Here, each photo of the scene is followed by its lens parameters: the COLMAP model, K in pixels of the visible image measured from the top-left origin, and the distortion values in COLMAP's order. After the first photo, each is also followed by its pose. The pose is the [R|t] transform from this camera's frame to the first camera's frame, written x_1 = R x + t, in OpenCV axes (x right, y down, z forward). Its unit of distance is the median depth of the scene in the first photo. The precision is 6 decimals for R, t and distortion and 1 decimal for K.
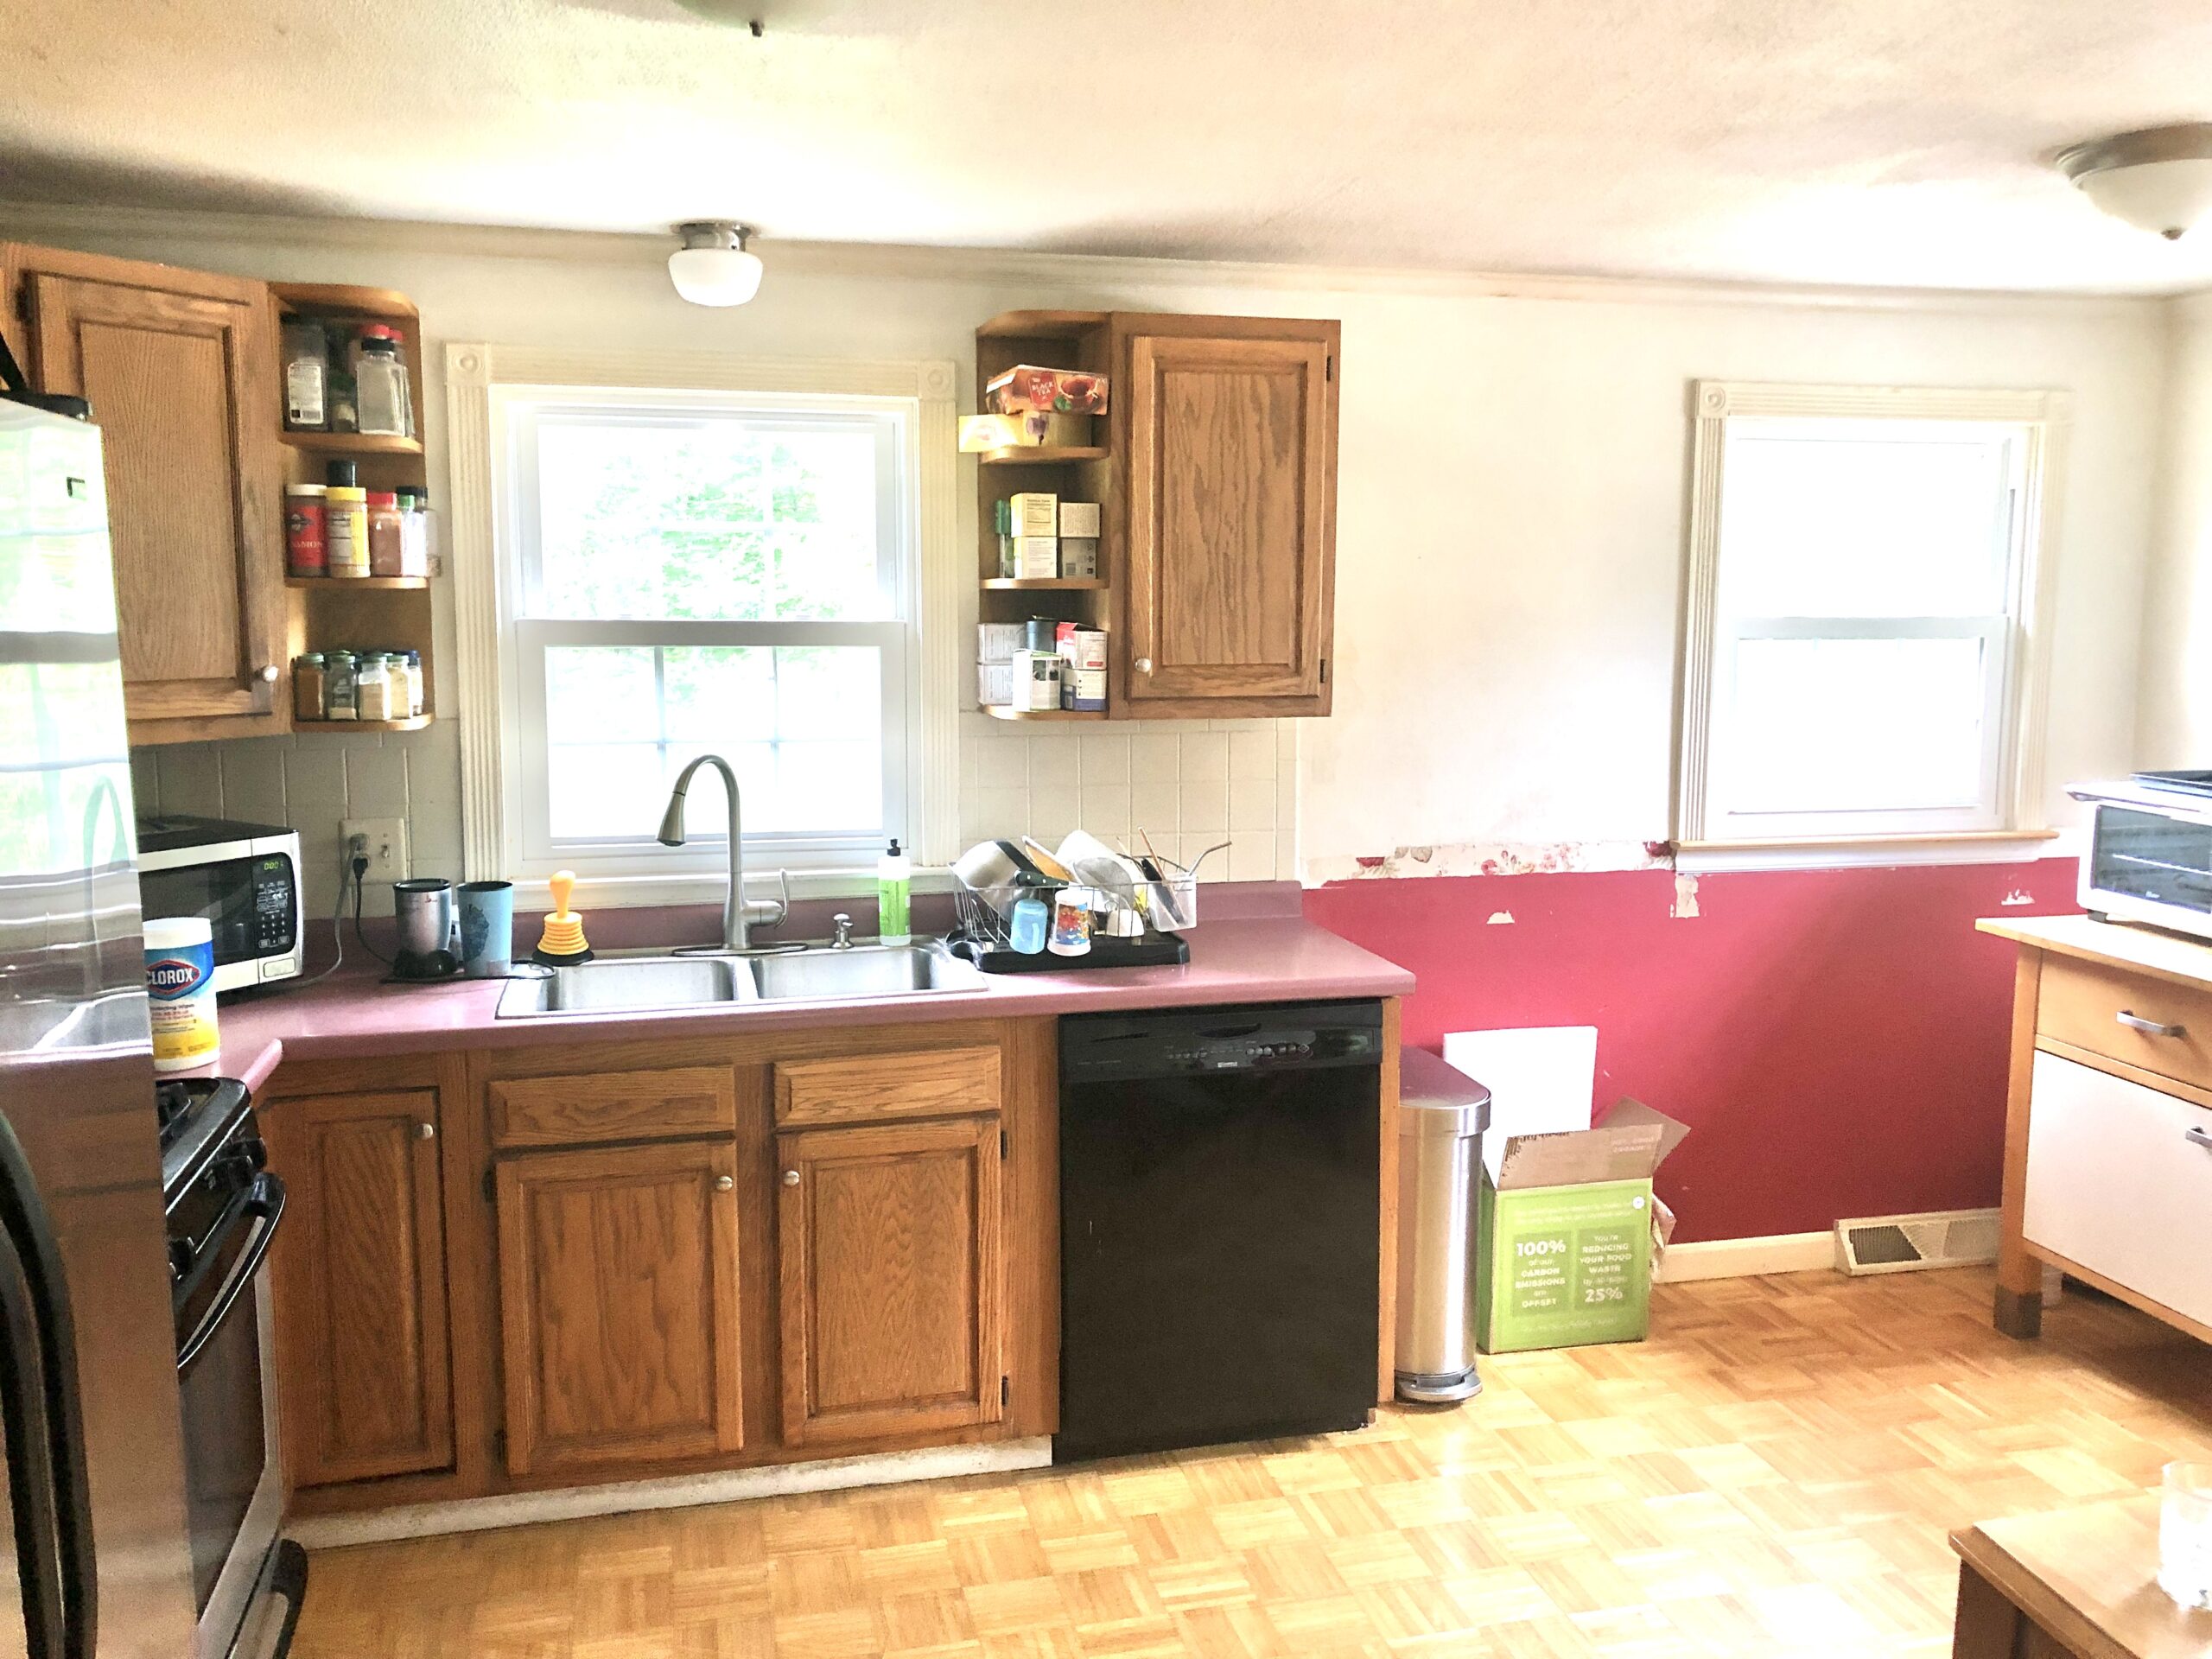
lens RADIAL K [[1832.7, 0, 1106.0], [0, 1832.7, 829.5], [0, 0, 1]] dist [0.032404, -0.001182]
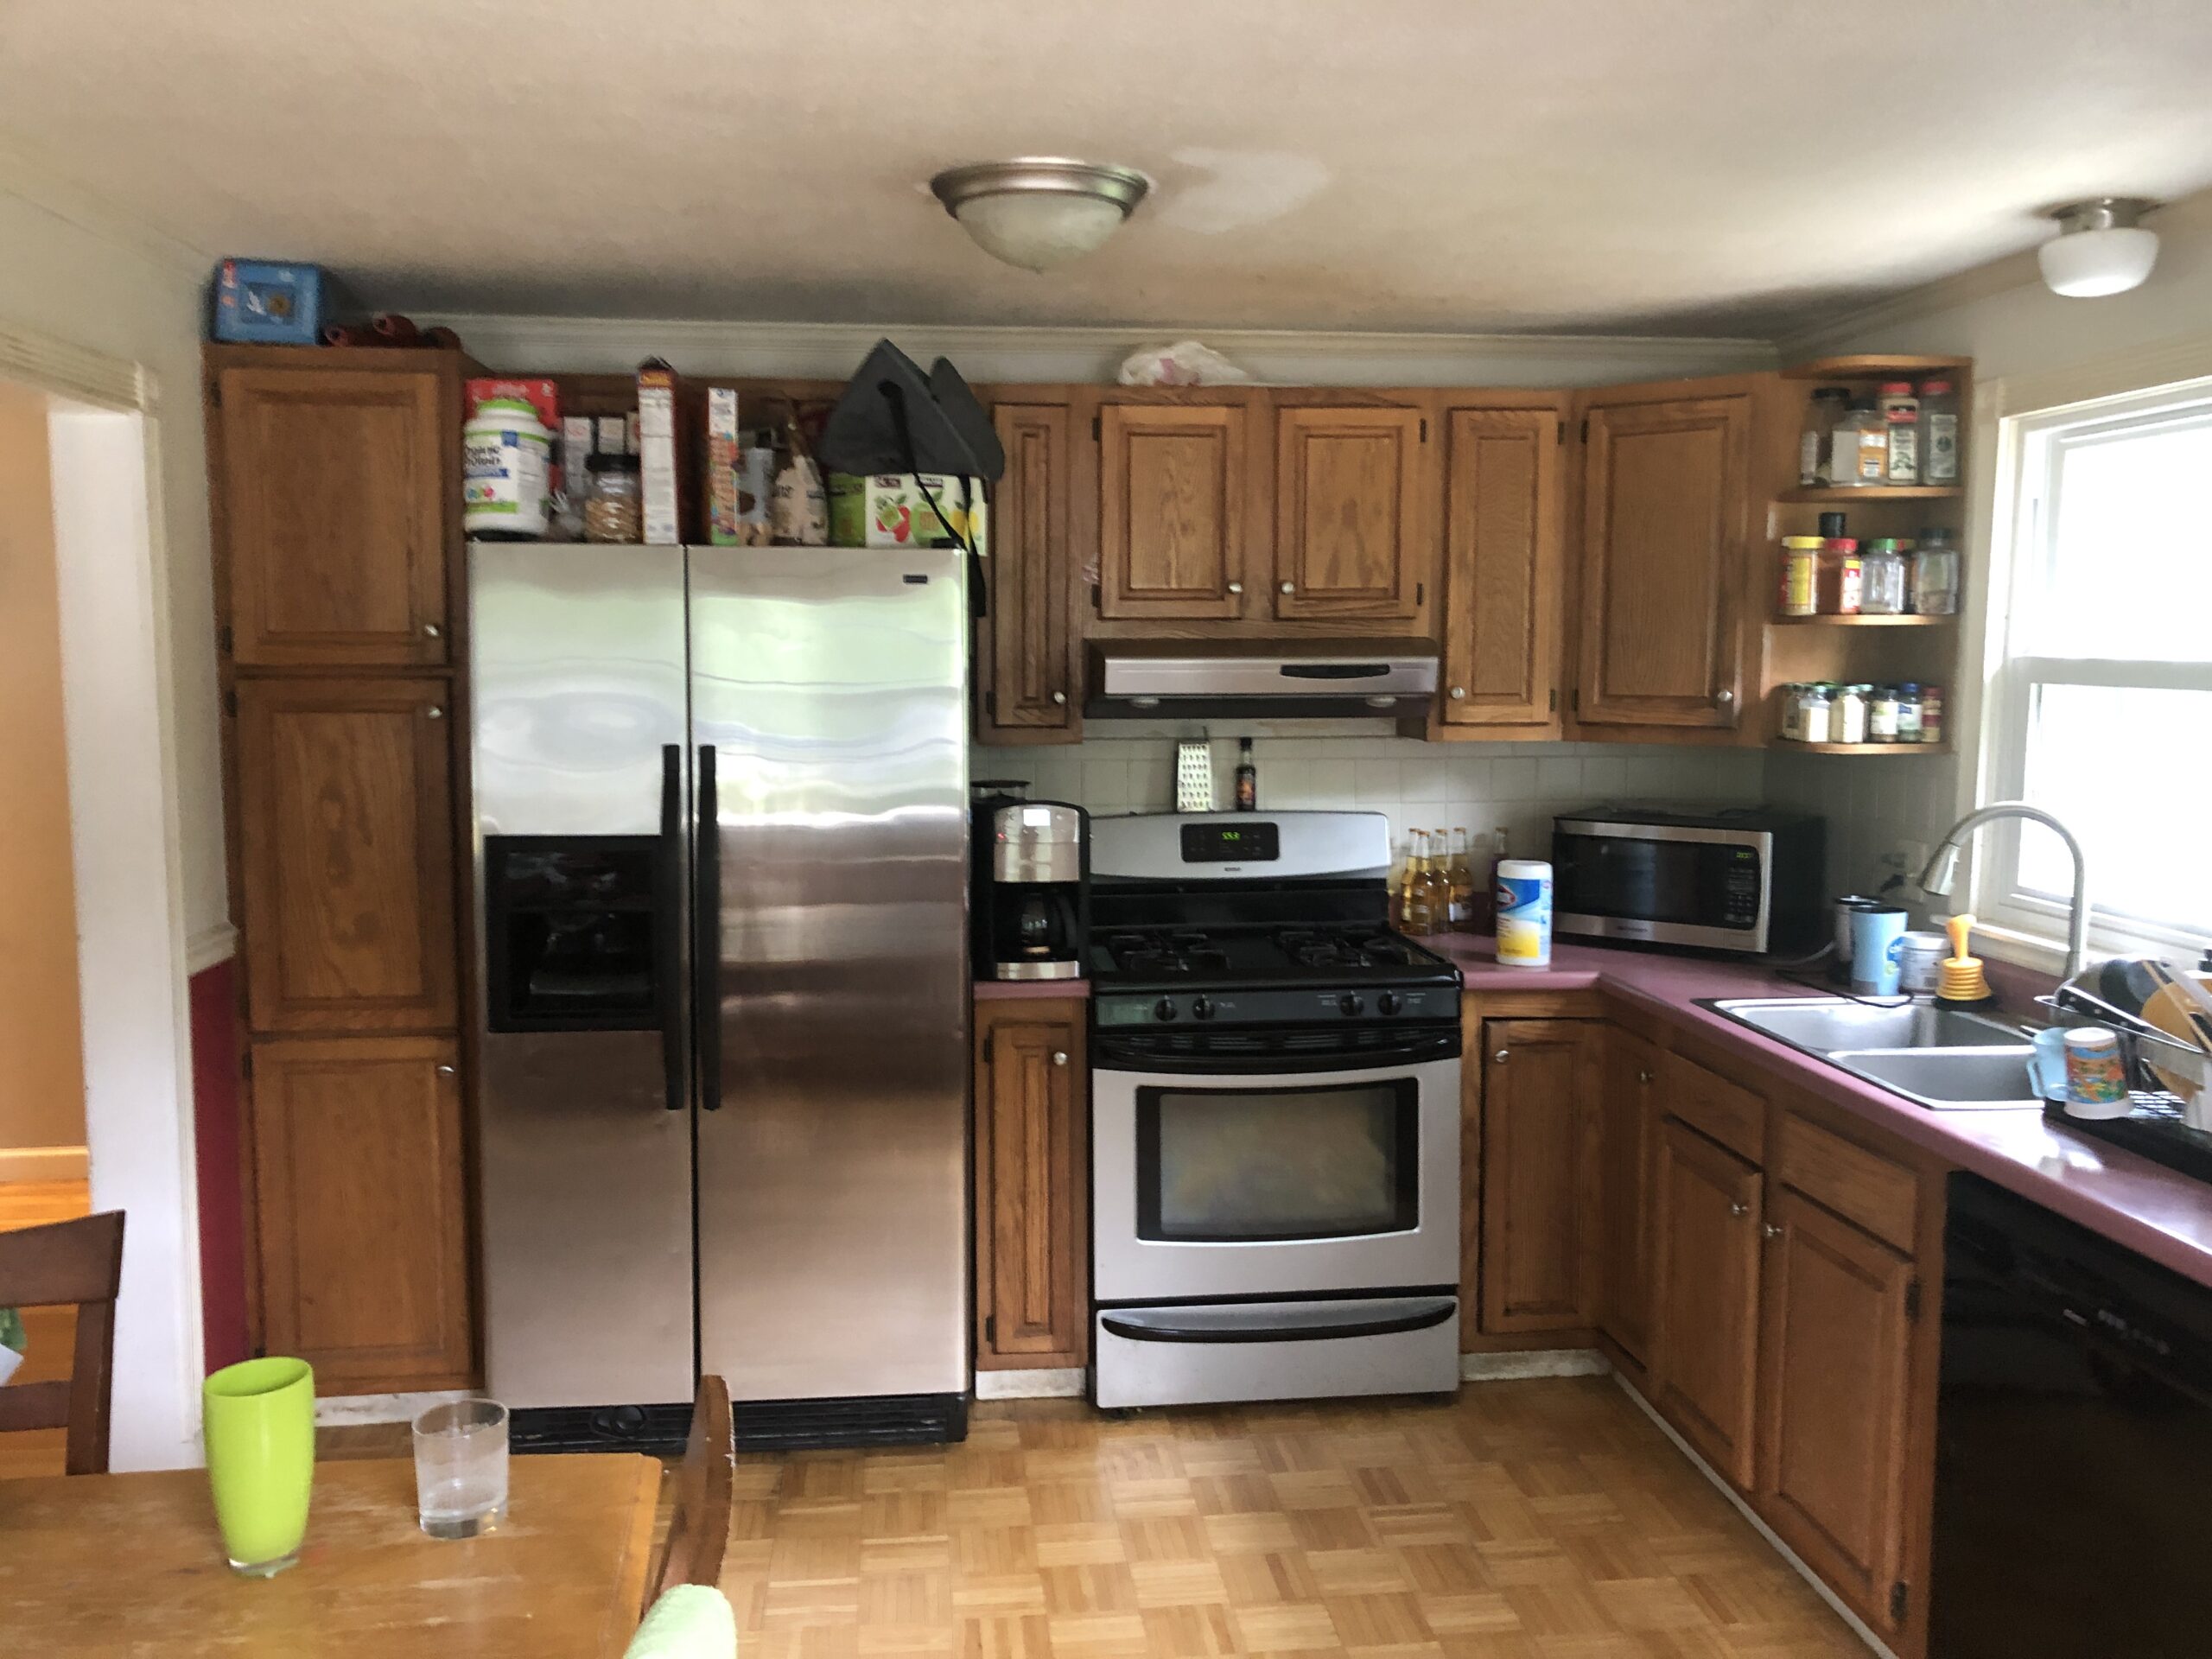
lens RADIAL K [[1832.7, 0, 1106.0], [0, 1832.7, 829.5], [0, 0, 1]] dist [0.032404, -0.001182]
pose [[-0.126016, 0.098183, -0.987158, 0.526552], [-0.139186, 0.983497, 0.115587, -0.052244], [0.982216, 0.151964, -0.110270, 0.483199]]
